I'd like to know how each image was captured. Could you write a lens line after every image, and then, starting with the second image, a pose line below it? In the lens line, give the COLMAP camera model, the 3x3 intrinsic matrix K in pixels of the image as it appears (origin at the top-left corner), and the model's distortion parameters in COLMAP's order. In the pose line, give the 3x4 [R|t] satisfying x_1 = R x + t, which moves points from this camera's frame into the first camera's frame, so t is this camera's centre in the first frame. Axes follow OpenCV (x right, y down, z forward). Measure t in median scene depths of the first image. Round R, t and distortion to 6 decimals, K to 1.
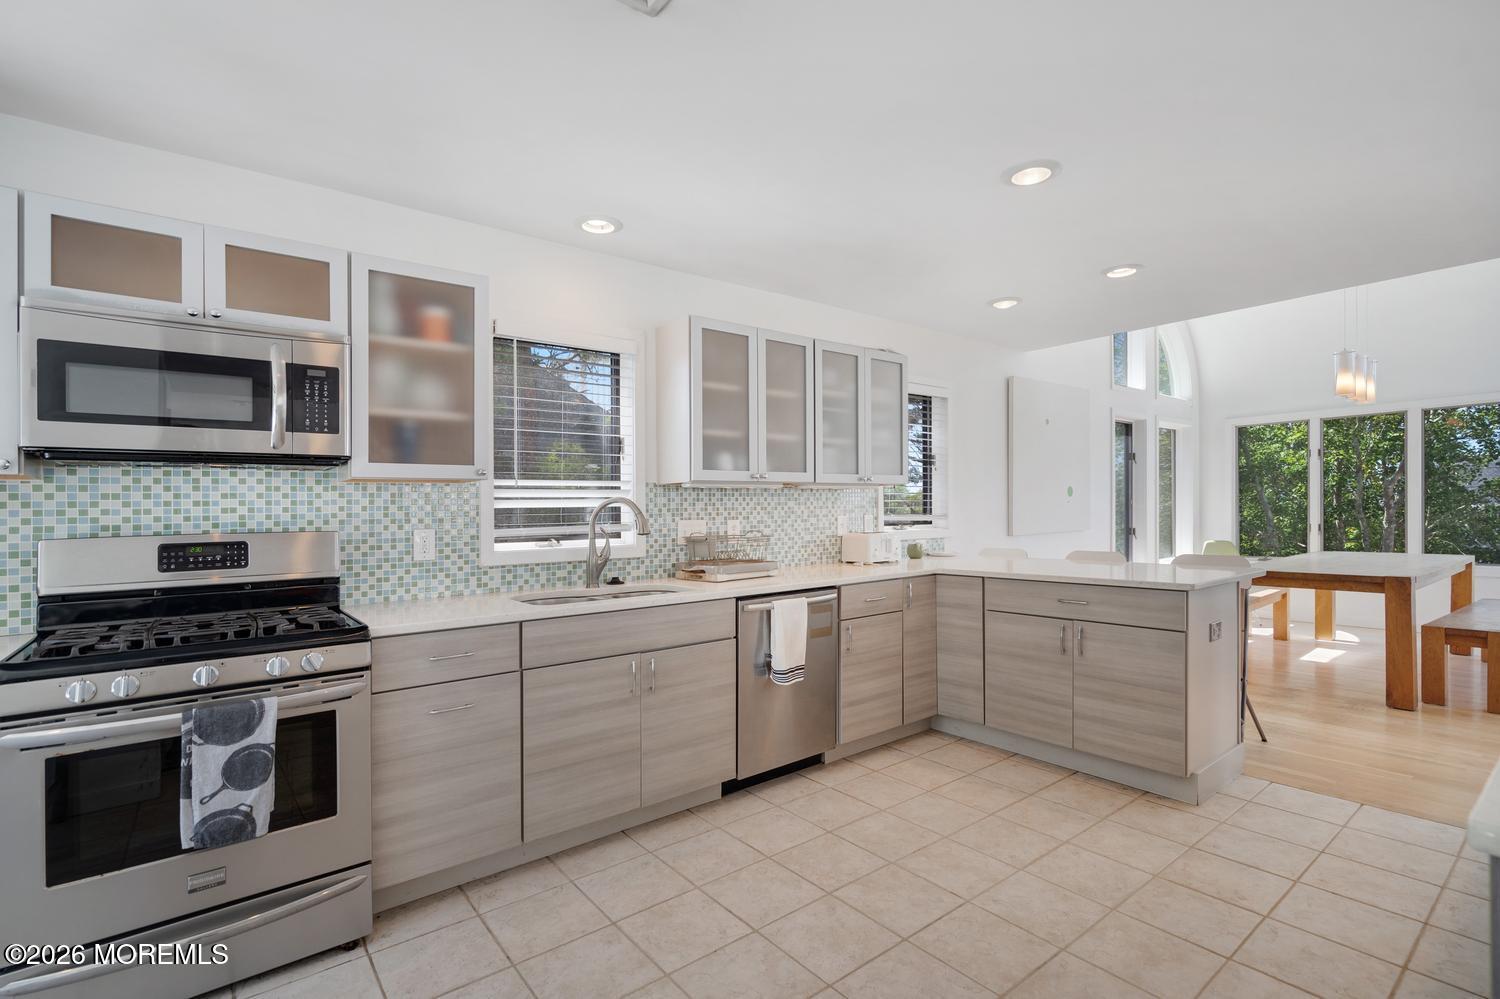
lens RADIAL K [[690.4, 0, 744.8], [0, 690.4, 509.9], [0, 0, 1]] dist [0.003061, -0.000643]
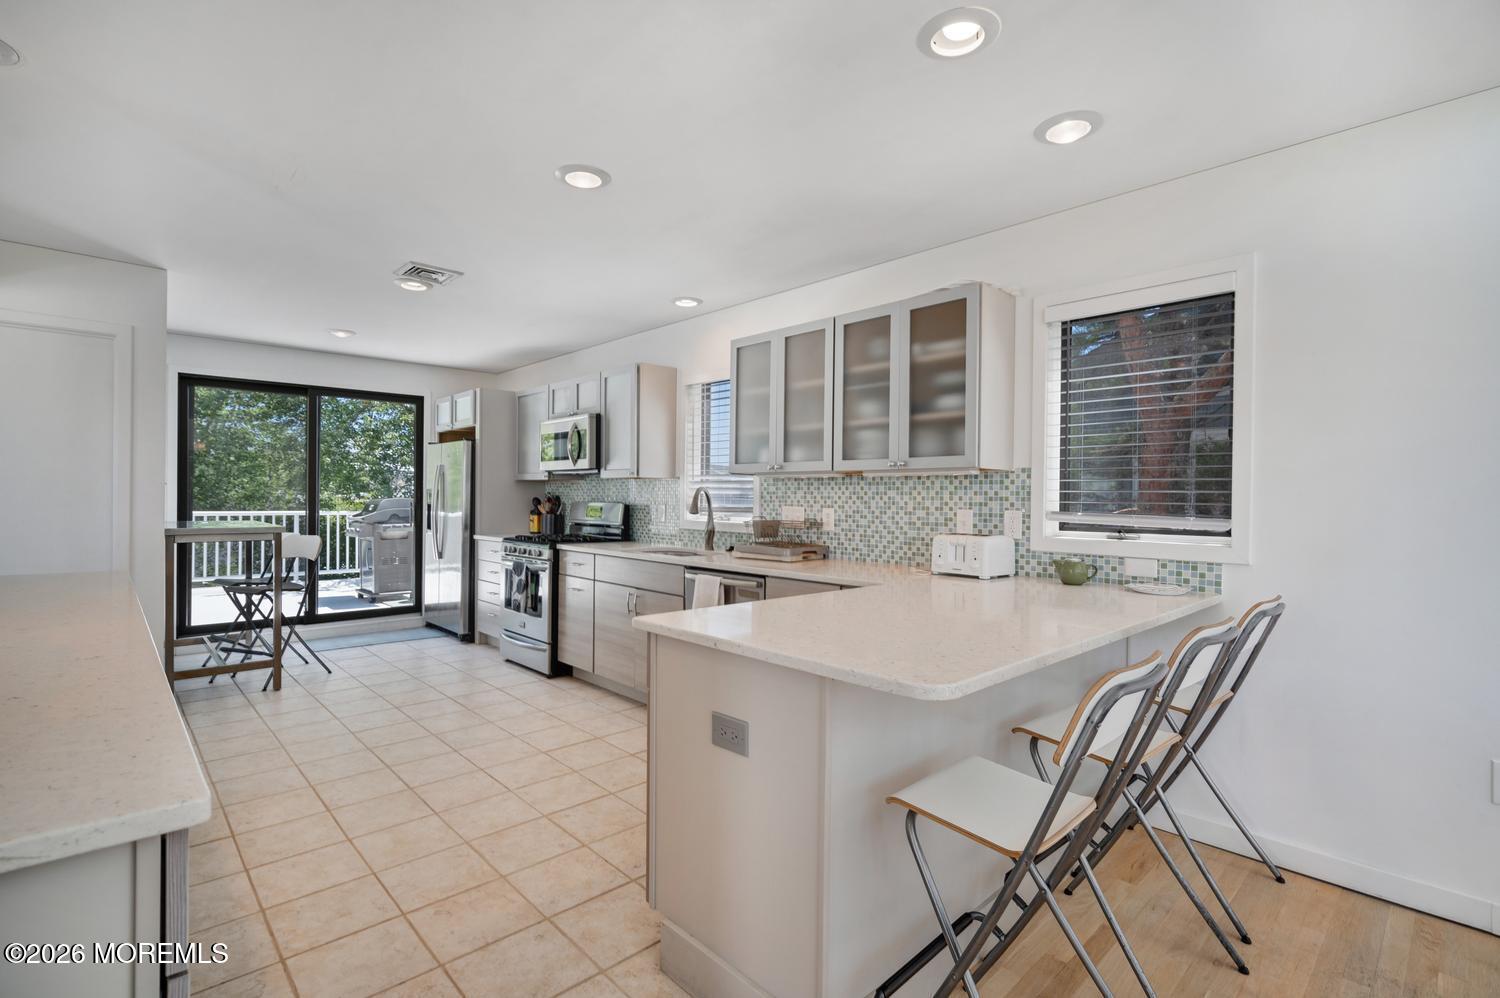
lens RADIAL K [[690.4, 0, 745.6], [0, 690.4, 491.2], [0, 0, 1]] dist [0.003061, -0.000643]
pose [[0.097988, 0.009807, -0.995139, 0.989025], [-0.012290, 0.999887, 0.008644, -0.018086], [0.995112, 0.011384, 0.098098, 0.768210]]
